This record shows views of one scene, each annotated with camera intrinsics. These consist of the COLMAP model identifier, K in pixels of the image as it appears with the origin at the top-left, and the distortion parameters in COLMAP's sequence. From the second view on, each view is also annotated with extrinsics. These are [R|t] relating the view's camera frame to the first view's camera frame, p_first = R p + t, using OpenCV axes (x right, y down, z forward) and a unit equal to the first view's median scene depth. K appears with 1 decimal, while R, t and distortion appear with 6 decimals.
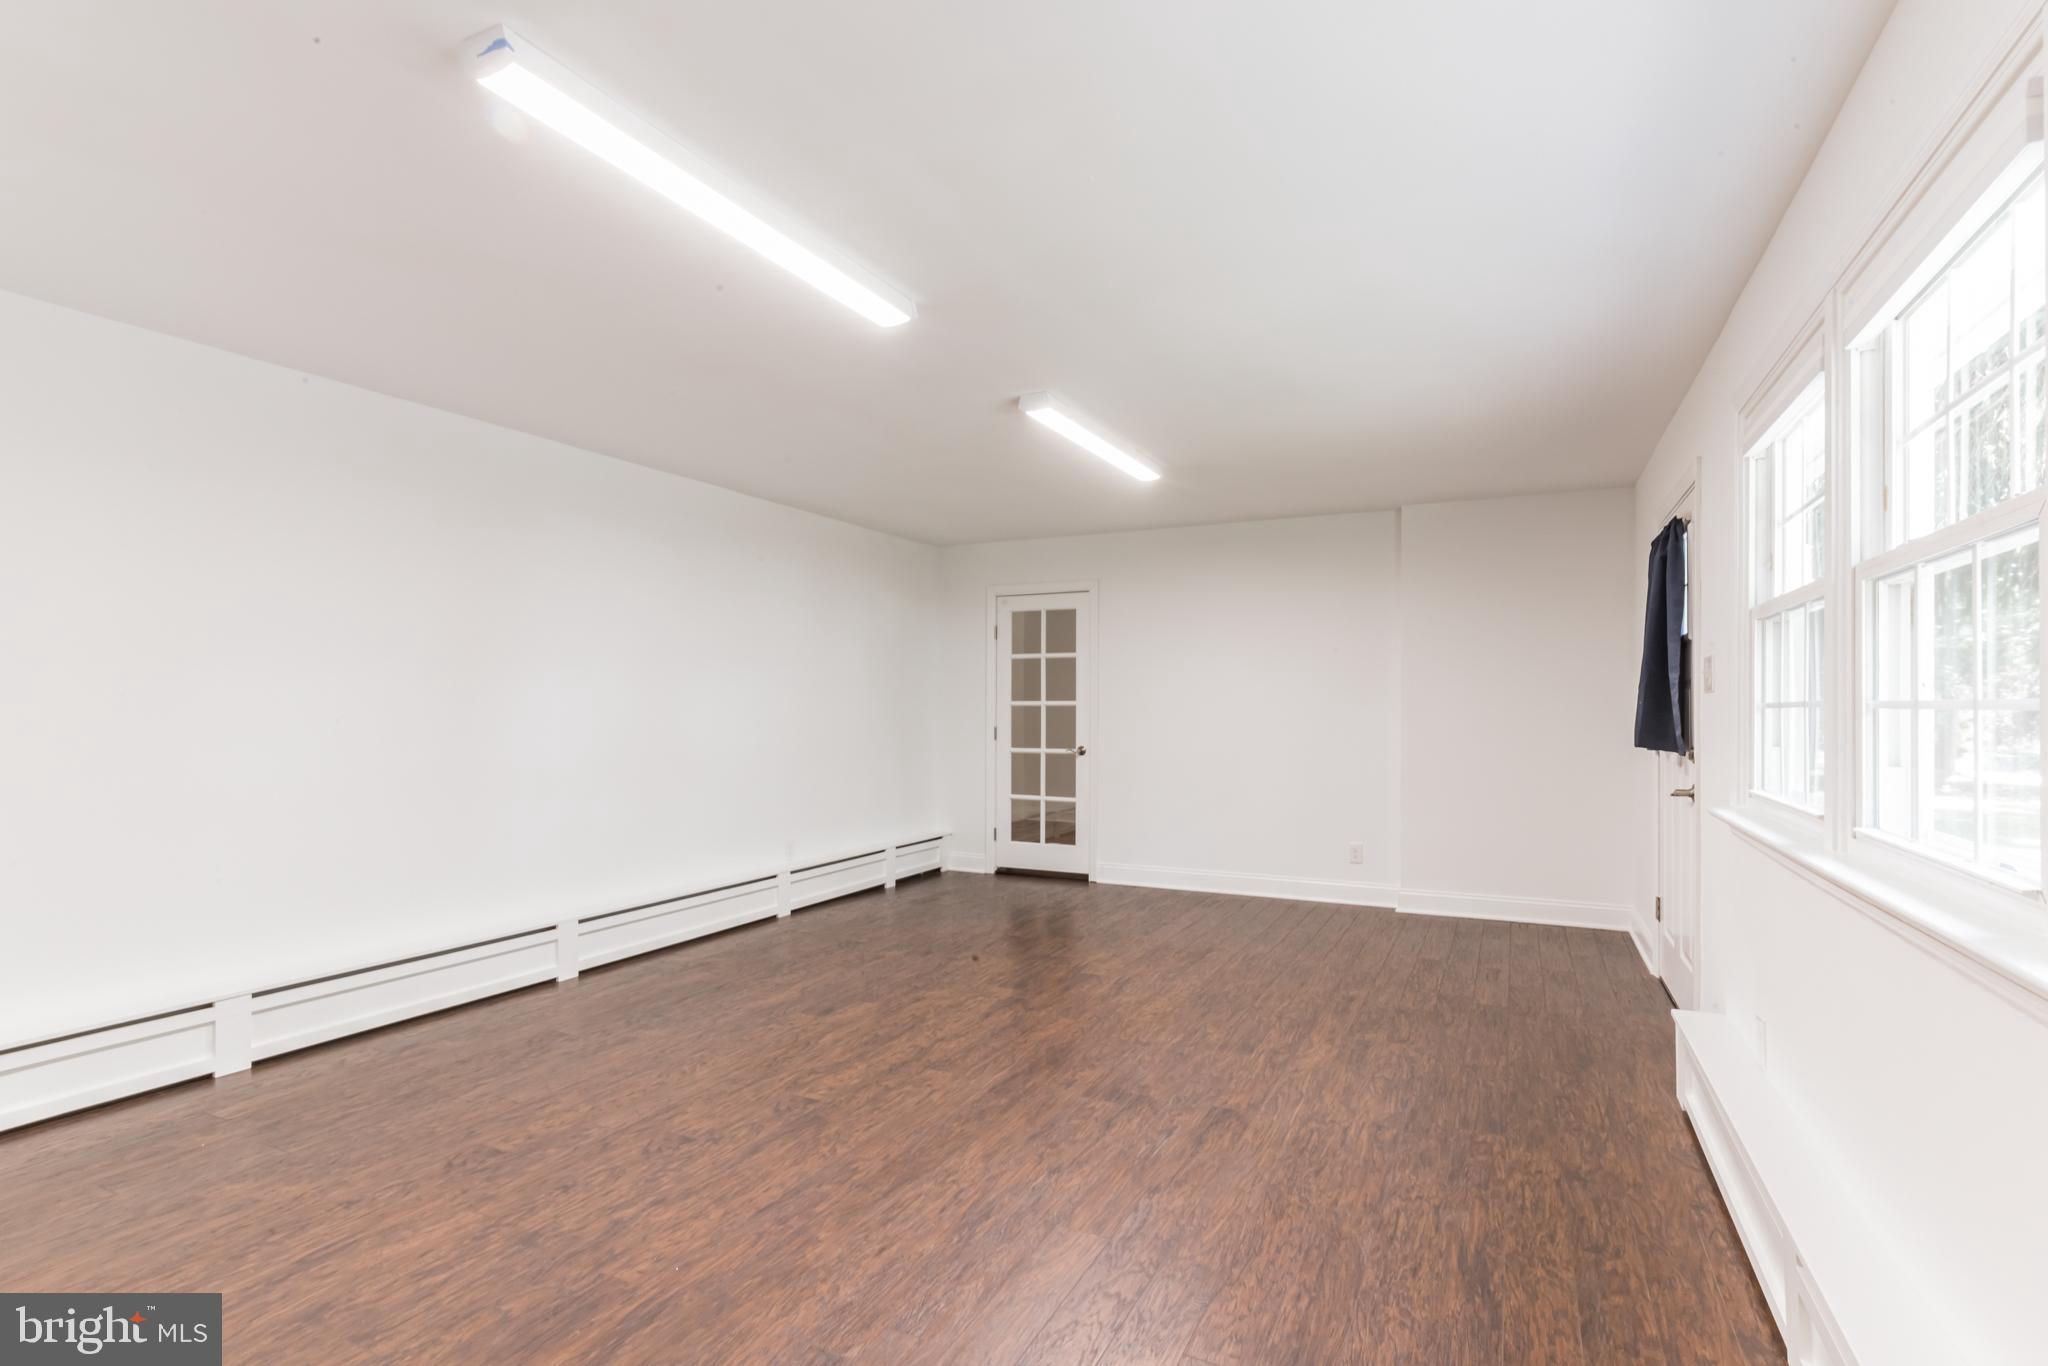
lens RADIAL K [[872.9, 0, 1015.4], [0, 872.9, 695.1], [0, 0, 1]] dist [-0.001868, -0.000157]
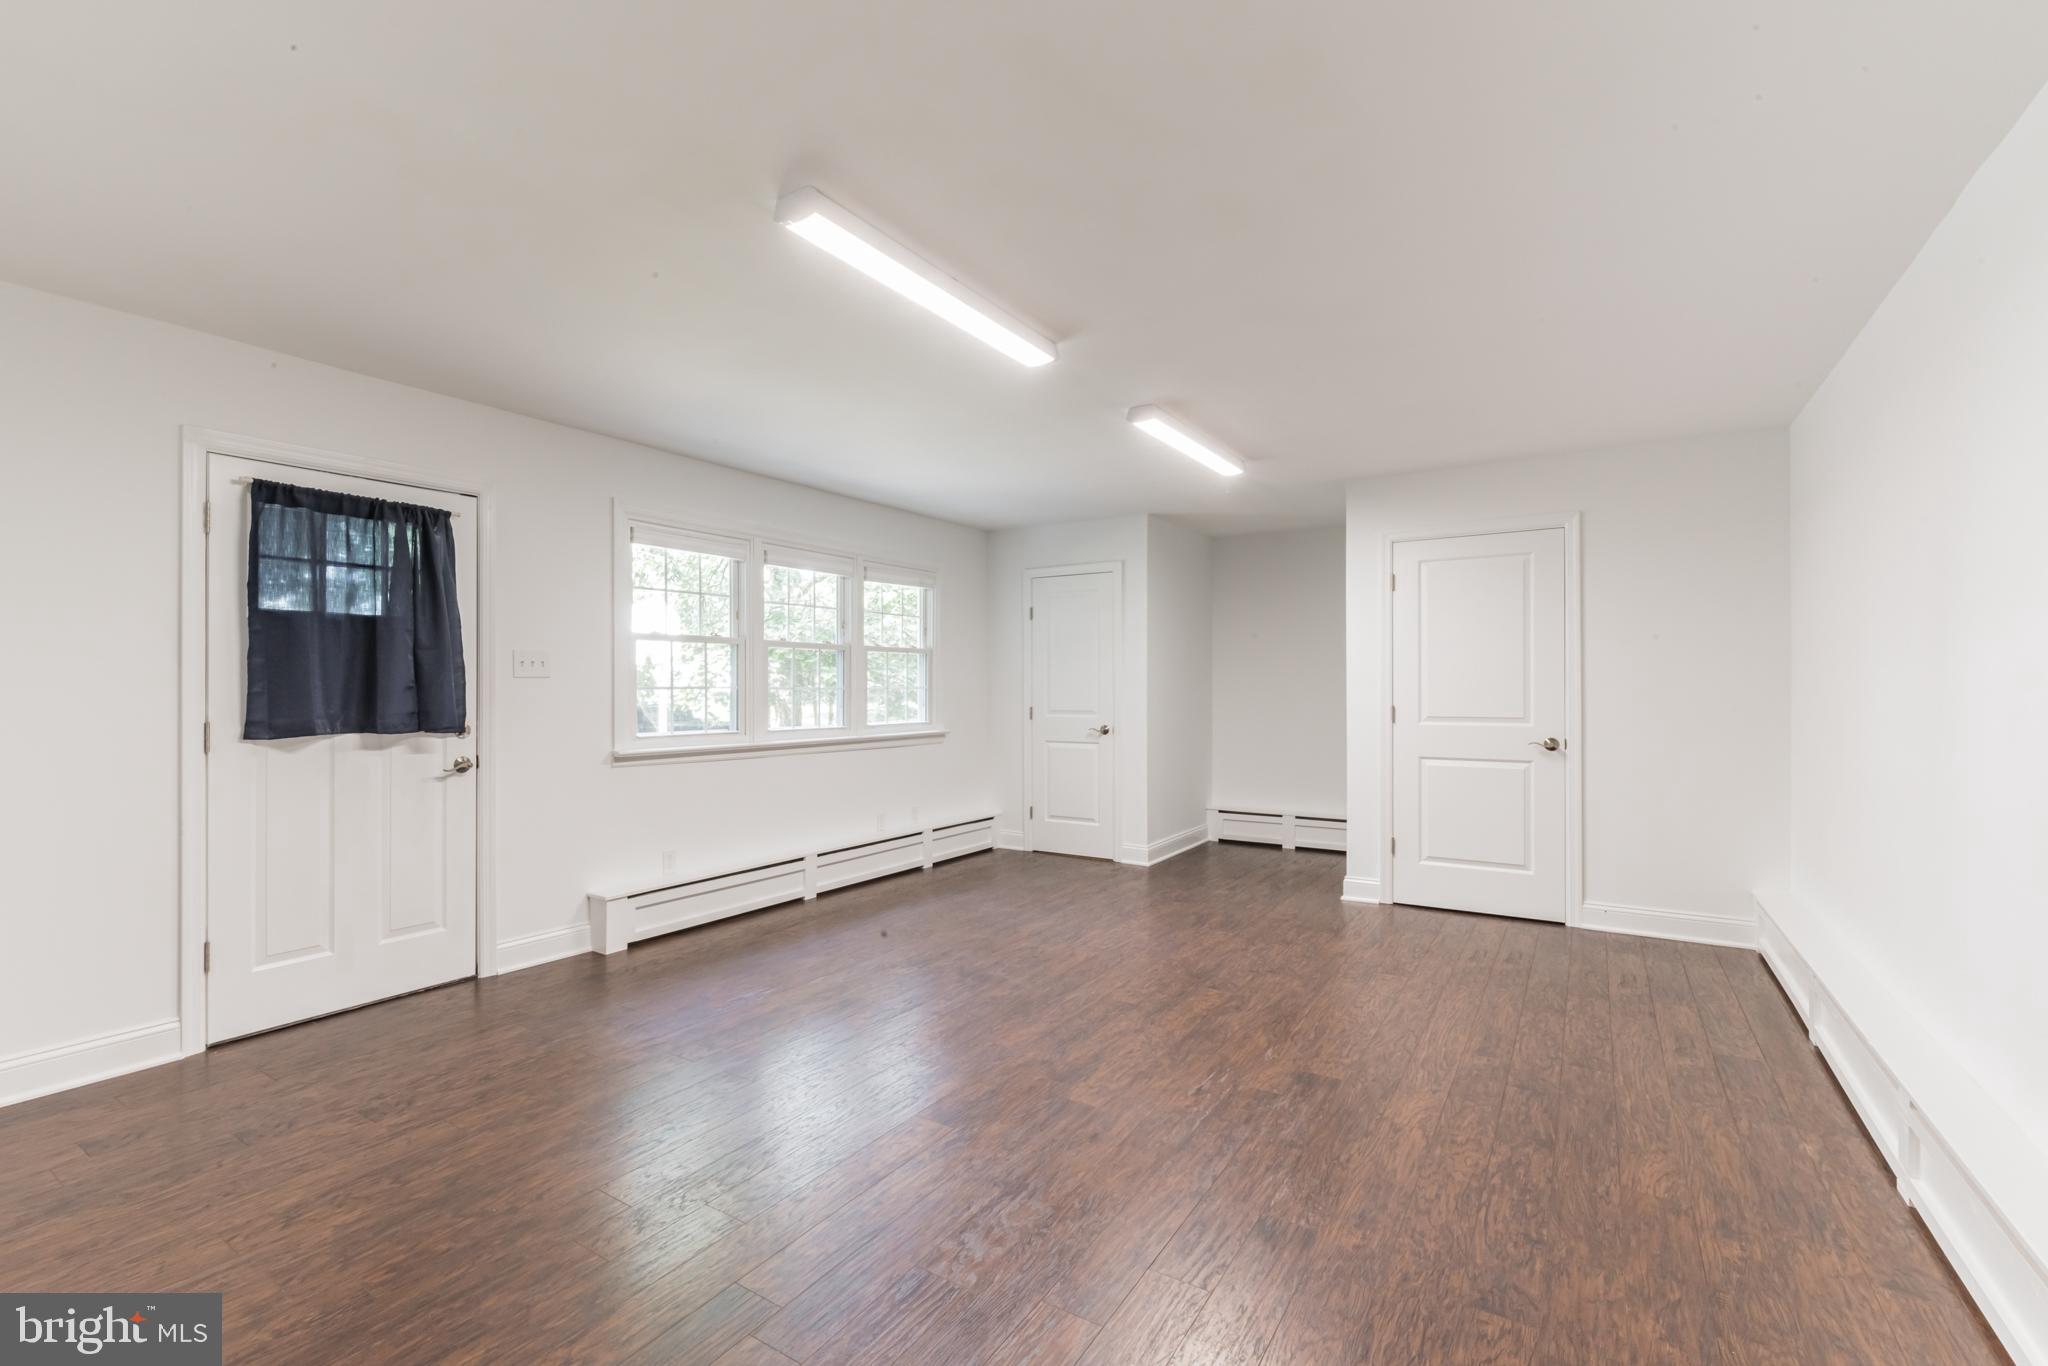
lens RADIAL K [[872.9, 0, 1015.4], [0, 872.9, 695.1], [0, 0, 1]] dist [-0.001868, -0.000157]
pose [[-0.999660, -0.002278, 0.025983, 0.029364], [-0.002390, 0.999988, -0.004281, 0.026206], [-0.025973, -0.004342, -0.999653, 2.154615]]
